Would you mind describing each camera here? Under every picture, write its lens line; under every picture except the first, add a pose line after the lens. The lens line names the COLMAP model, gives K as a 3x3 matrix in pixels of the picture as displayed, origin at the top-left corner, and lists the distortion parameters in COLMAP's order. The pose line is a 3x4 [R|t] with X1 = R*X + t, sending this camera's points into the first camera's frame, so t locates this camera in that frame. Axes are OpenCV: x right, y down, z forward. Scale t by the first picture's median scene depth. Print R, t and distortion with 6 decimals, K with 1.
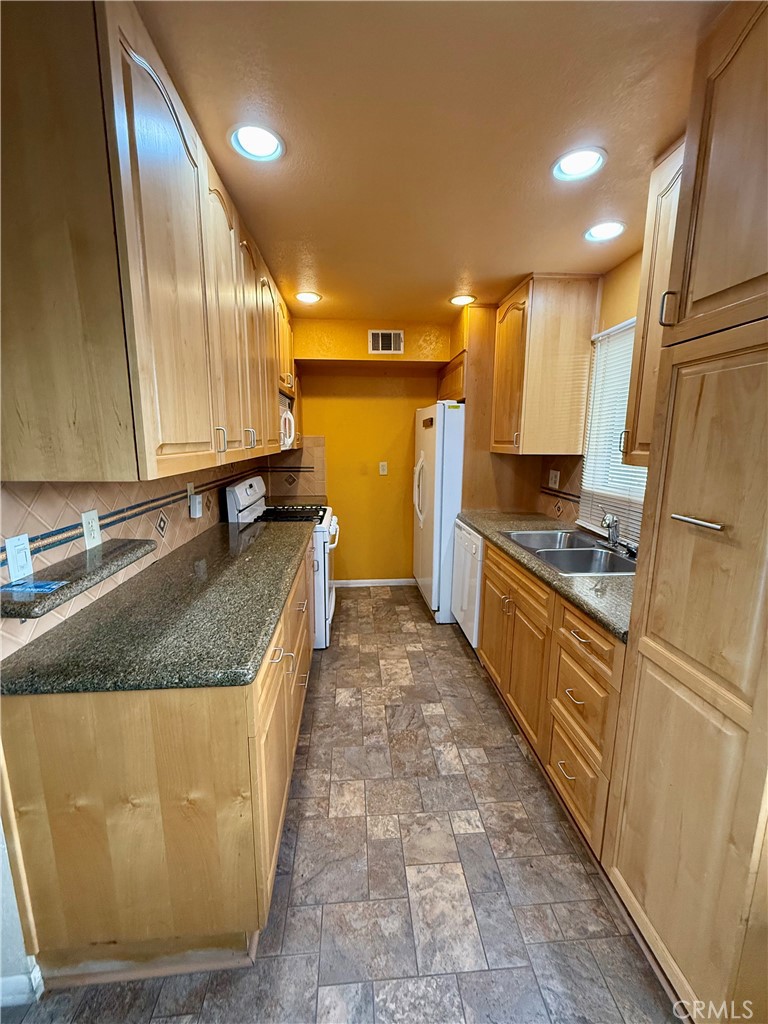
lens RADIAL K [[408.7, 0, 384.0], [0, 408.7, 512.0], [0, 0, 1]] dist [0.000022, 0.000050]
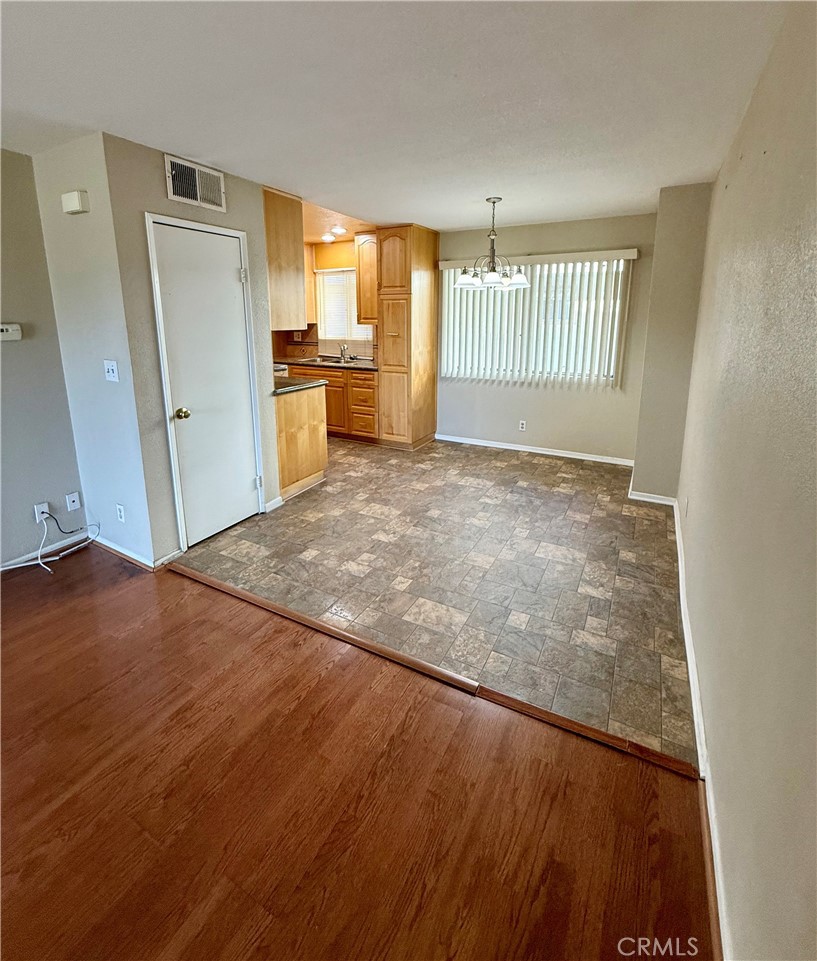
lens RADIAL K [[463.1, 0, 411.1], [0, 463.1, 413.0], [0, 0, 1]] dist [0.001118, 0.000194]
pose [[0.541022, -0.177166, 0.822136, -2.692106], [0.147765, 0.982377, 0.114458, 0.243742], [-0.827926, 0.059559, 0.557666, -1.537488]]
